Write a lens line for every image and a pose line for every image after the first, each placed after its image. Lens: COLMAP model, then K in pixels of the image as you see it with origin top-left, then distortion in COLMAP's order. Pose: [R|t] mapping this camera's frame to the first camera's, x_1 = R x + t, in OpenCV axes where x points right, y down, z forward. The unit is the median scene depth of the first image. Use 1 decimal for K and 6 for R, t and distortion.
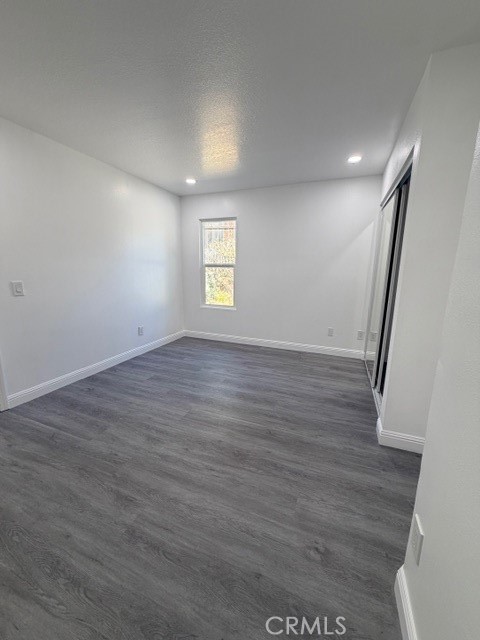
lens RADIAL K [[254.5, 0, 240.0], [0, 254.5, 316.8], [0, 0, 1]] dist [0.000917, 0.000457]
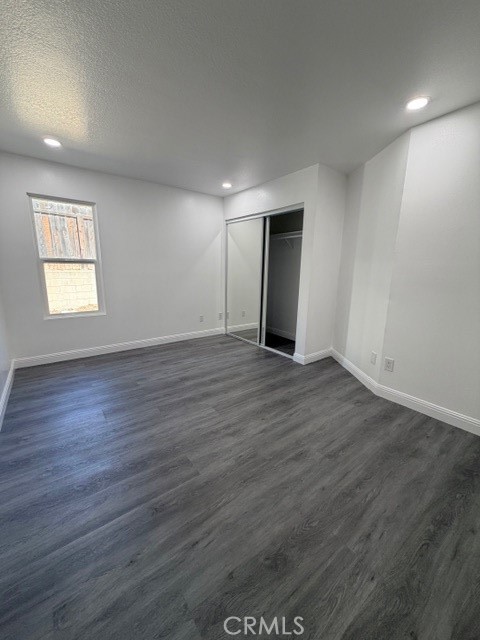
lens RADIAL K [[254.5, 0, 240.0], [0, 254.5, 316.8], [0, 0, 1]] dist [0.000917, 0.000457]
pose [[0.512022, -0.168284, 0.842327, -0.802960], [0.151956, 0.982901, 0.104000, -0.062847], [-0.845425, 0.074746, 0.528838, 0.284886]]
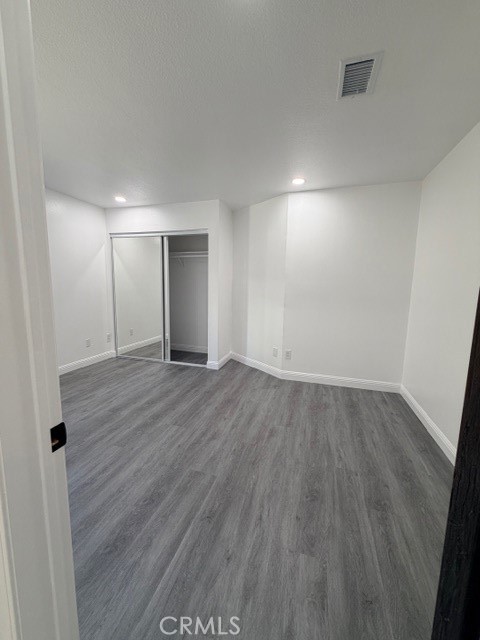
lens RADIAL K [[254.5, 0, 240.0], [0, 254.5, 316.8], [0, 0, 1]] dist [0.000917, 0.000457]
pose [[-0.083490, -0.140834, 0.986507, -0.995605], [0.170759, 0.973298, 0.153400, -0.136377], [-0.981769, 0.181262, -0.057212, 0.607751]]
